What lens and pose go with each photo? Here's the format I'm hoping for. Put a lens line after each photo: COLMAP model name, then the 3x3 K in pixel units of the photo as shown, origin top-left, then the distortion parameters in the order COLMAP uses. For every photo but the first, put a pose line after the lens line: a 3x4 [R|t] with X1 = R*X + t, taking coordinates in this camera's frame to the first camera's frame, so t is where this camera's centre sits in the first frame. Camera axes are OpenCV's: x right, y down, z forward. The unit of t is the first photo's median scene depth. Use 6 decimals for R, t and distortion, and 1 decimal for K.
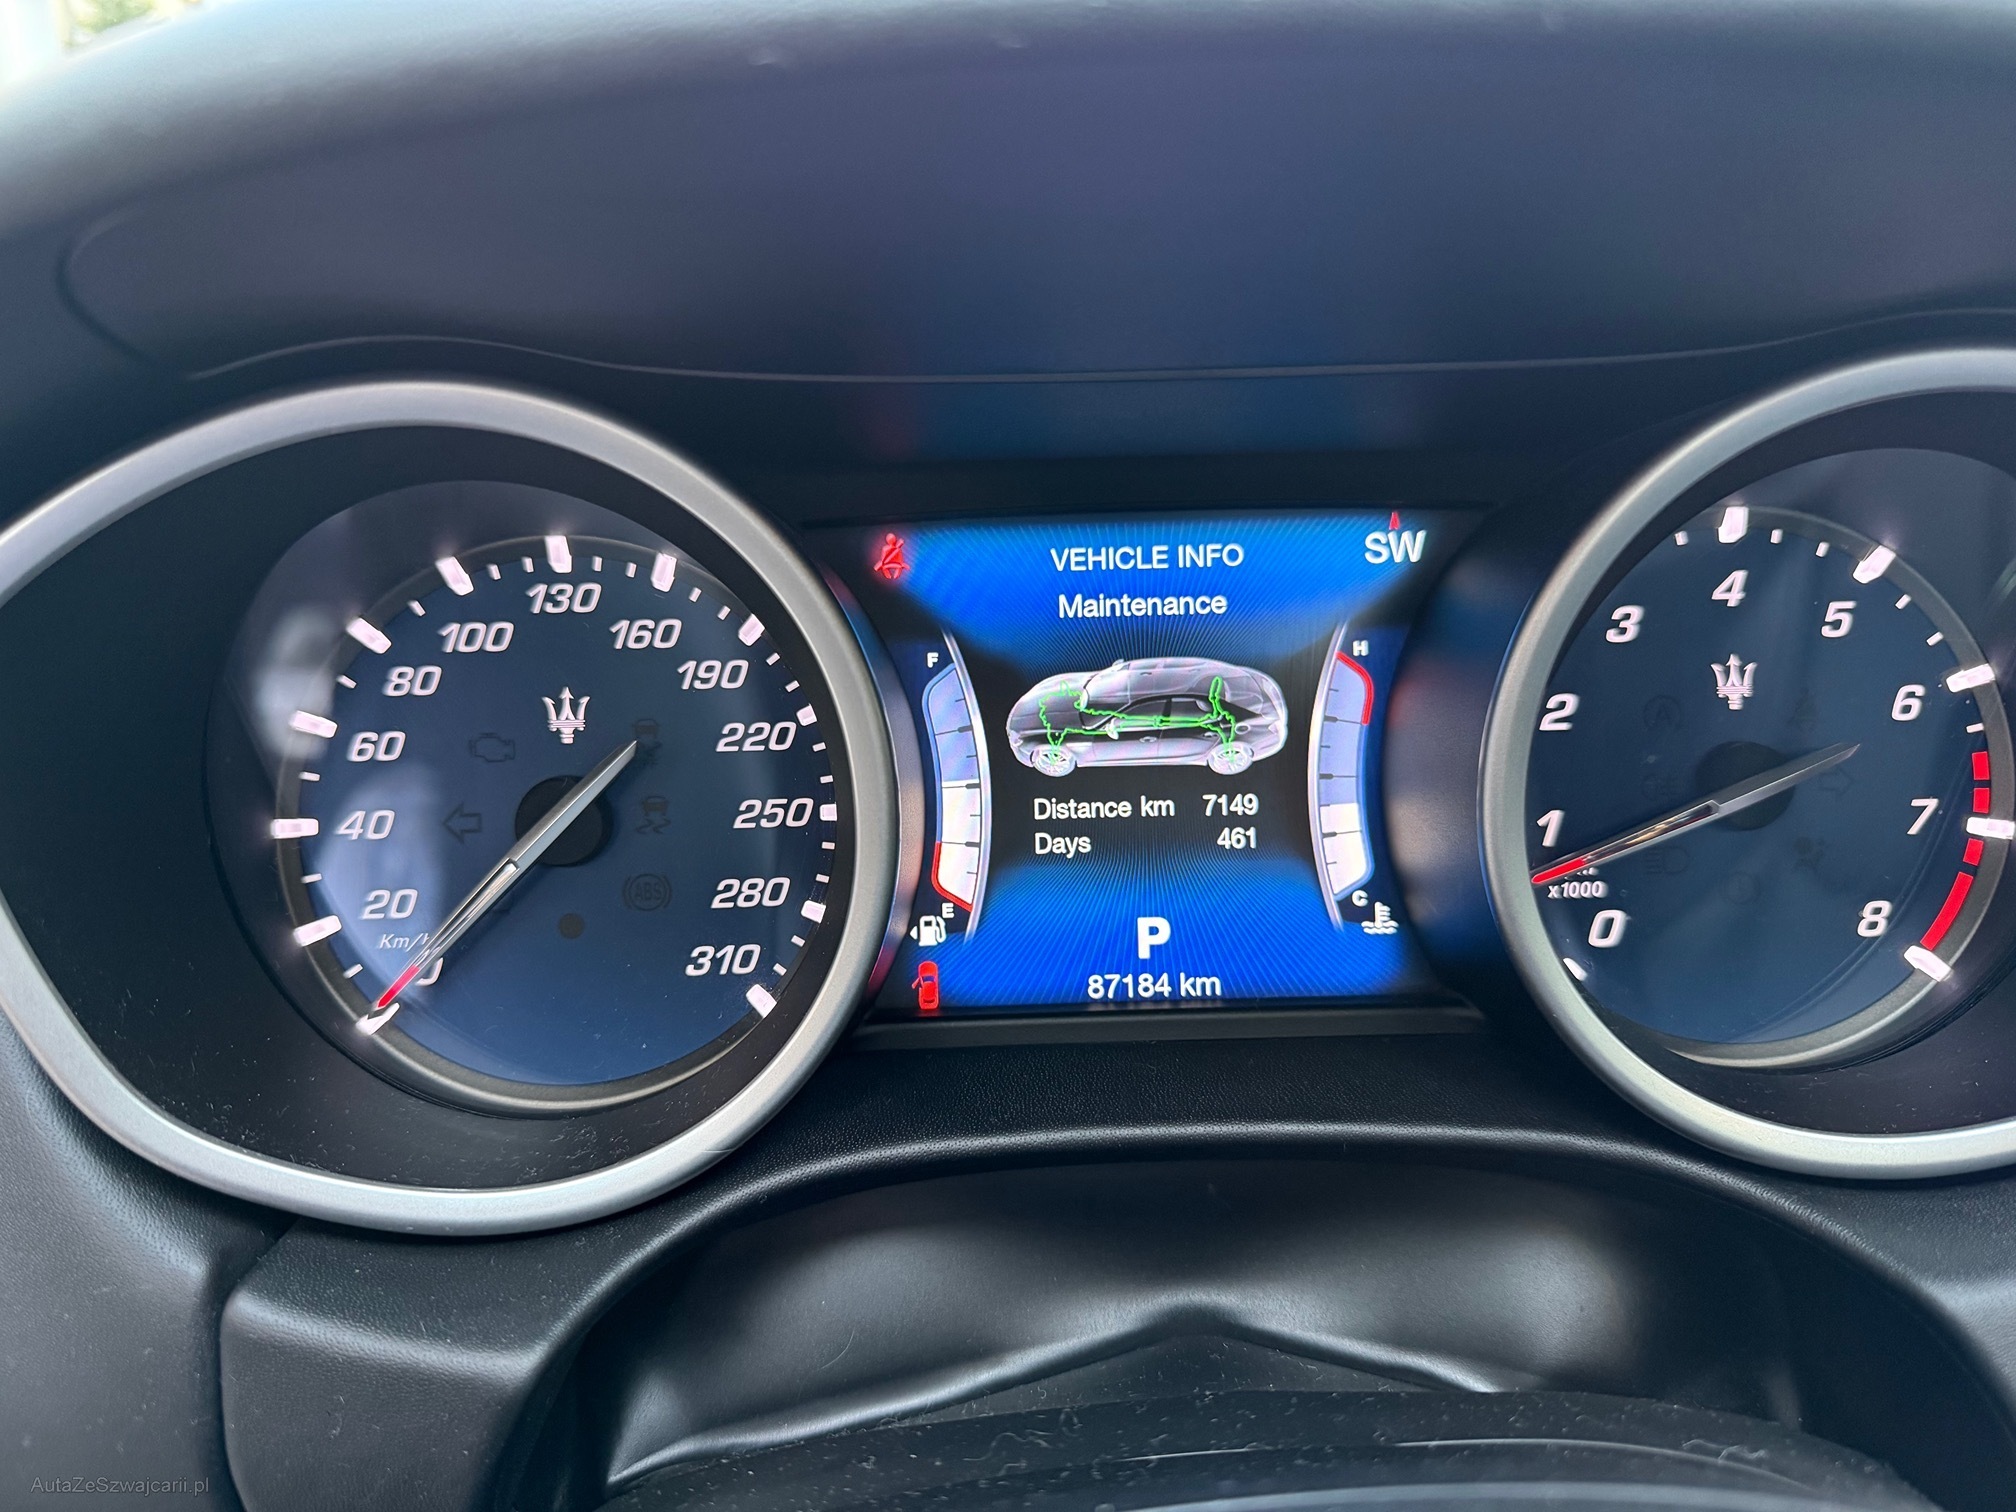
lens RADIAL K [[1429.0, 0, 1009.2], [0, 1429.0, 773.6], [0, 0, 1]] dist [0.023604, -0.046153]
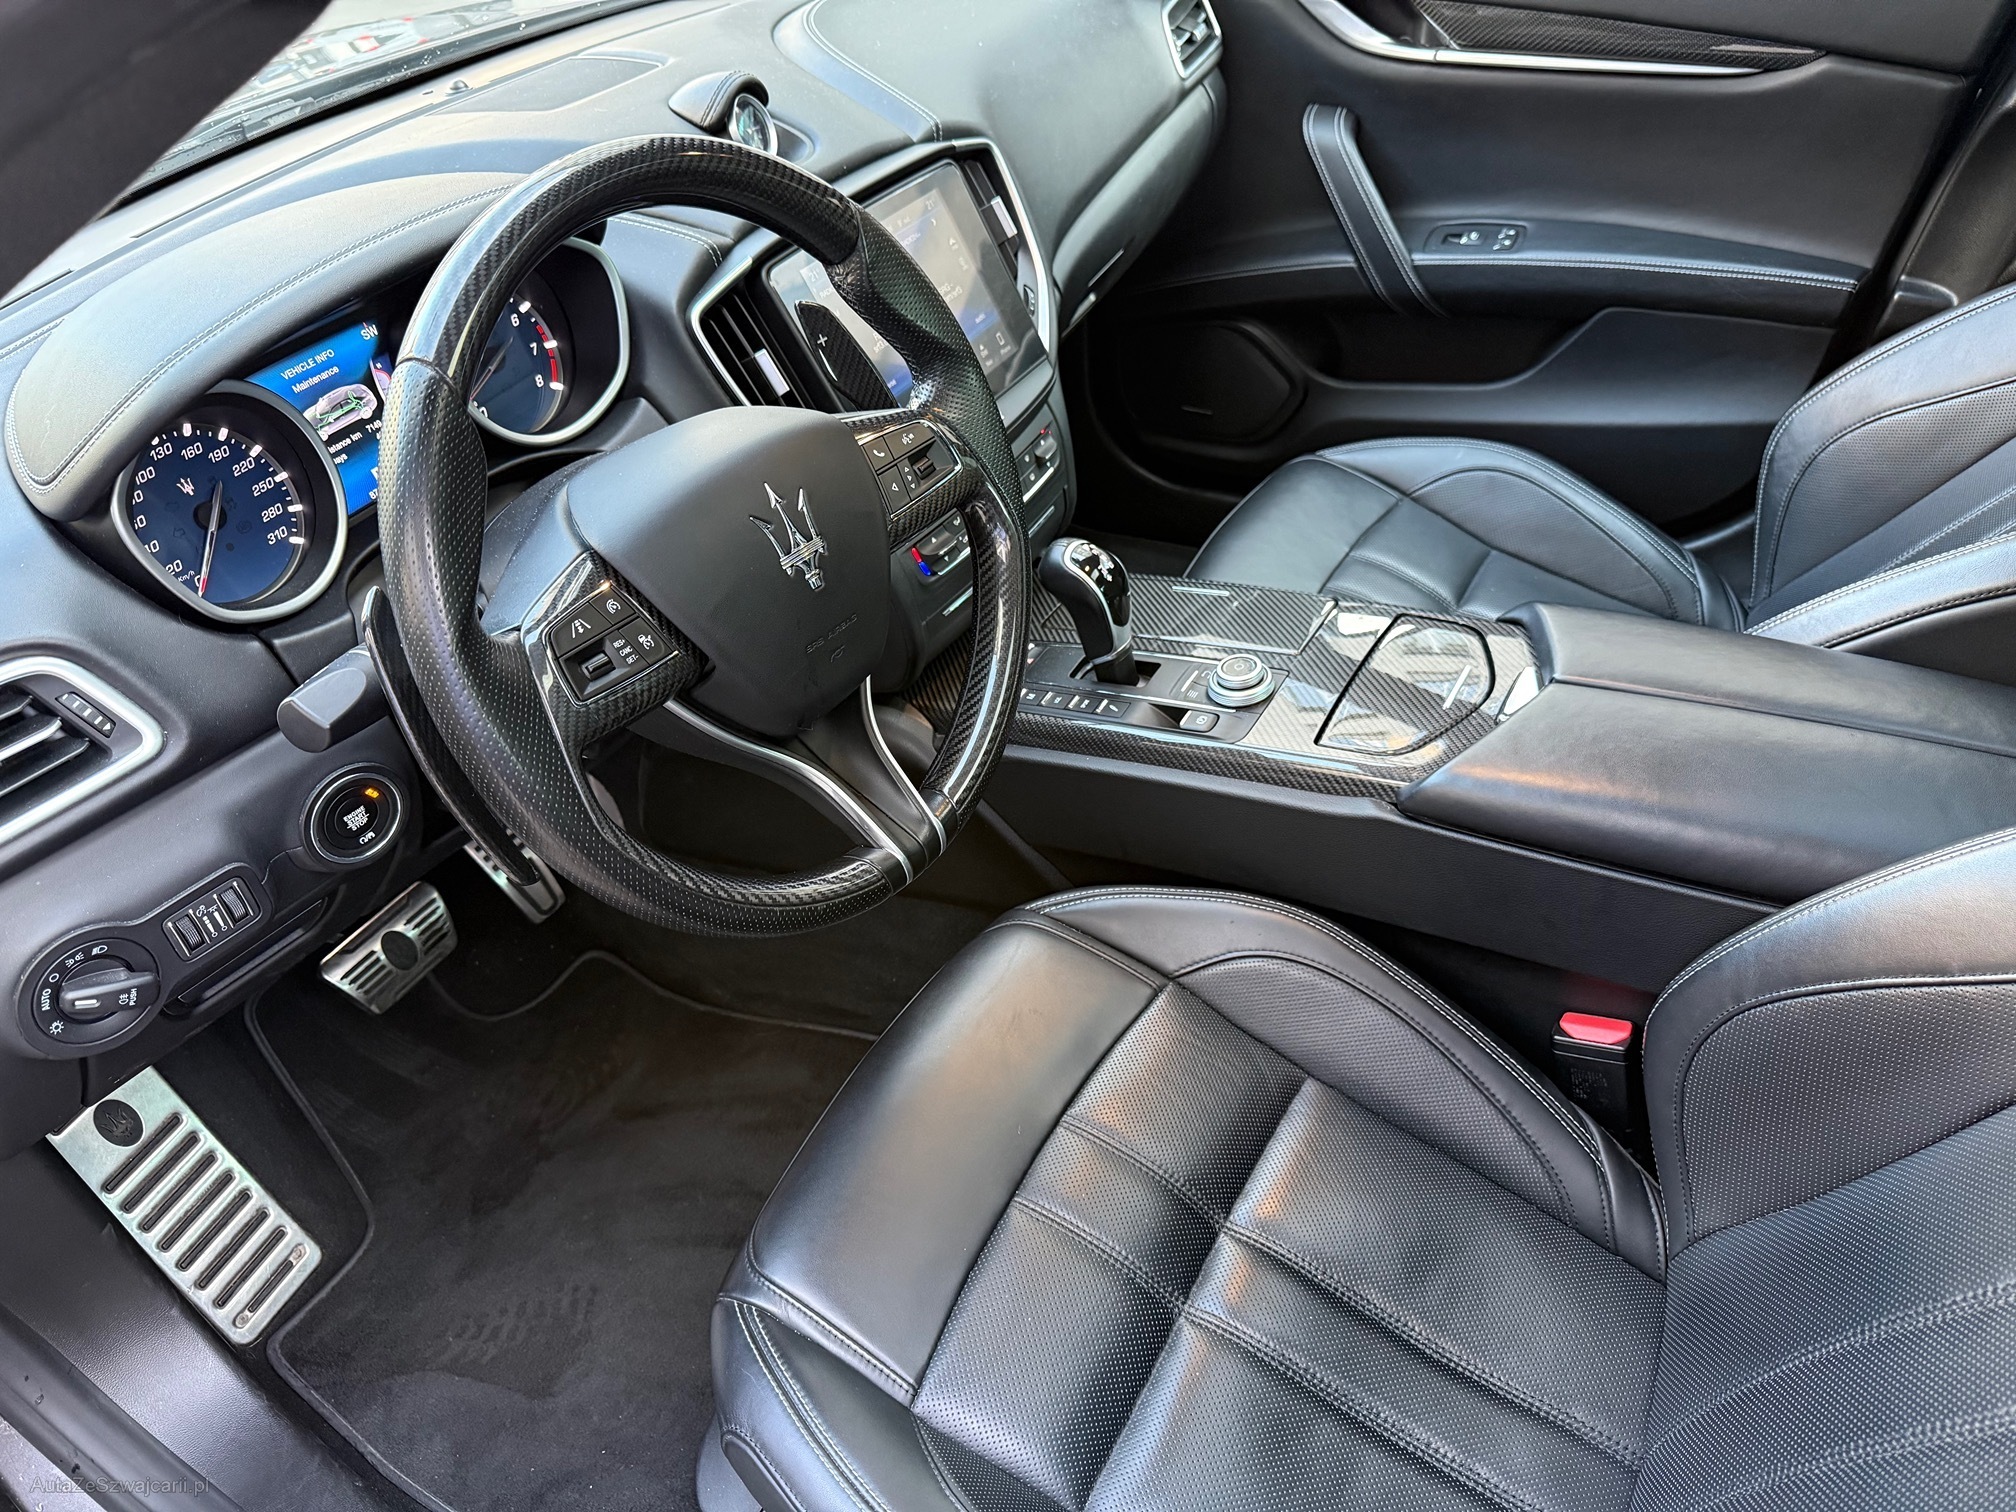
lens RADIAL K [[1429.0, 0, 1021.0], [0, 1429.0, 759.0], [0, 0, 1]] dist [0.023604, -0.046153]
pose [[0.528109, -0.559188, 0.639069, -1.645889], [0.387802, 0.828331, 0.404324, -0.103796], [-0.755454, 0.034305, 0.654303, -2.313031]]
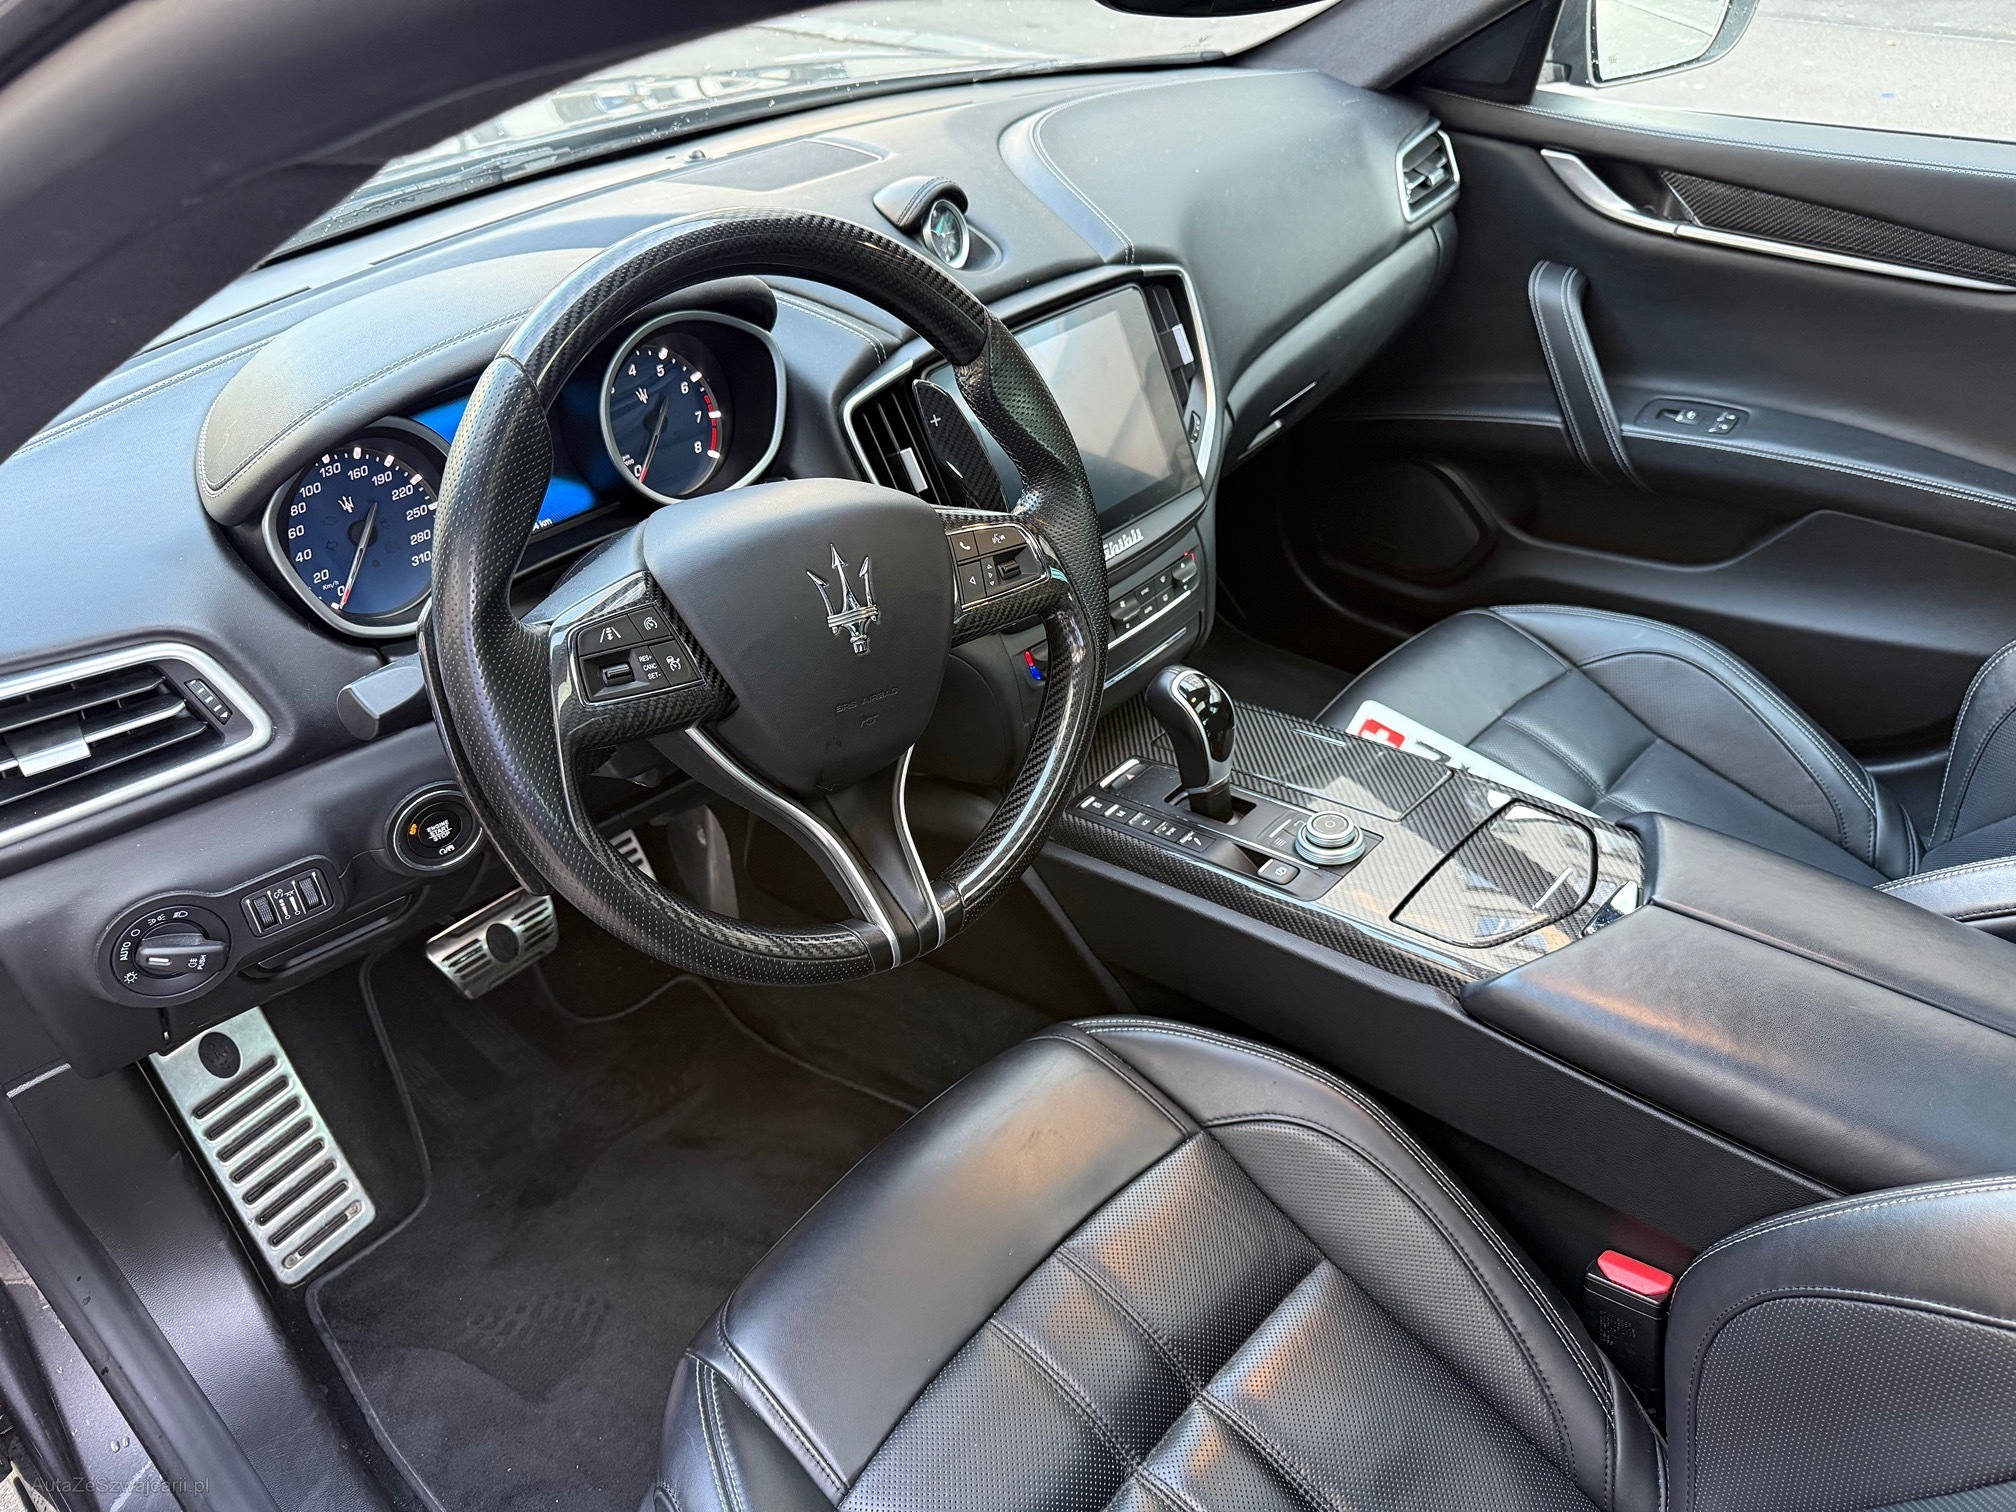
lens RADIAL K [[1429.0, 0, 1020.7], [0, 1429.0, 765.0], [0, 0, 1]] dist [0.023604, -0.046153]
pose [[0.696985, -0.427086, 0.576029, -1.394588], [0.284246, 0.902035, 0.324865, -0.131459], [-0.658343, -0.062692, 0.750103, -2.555127]]
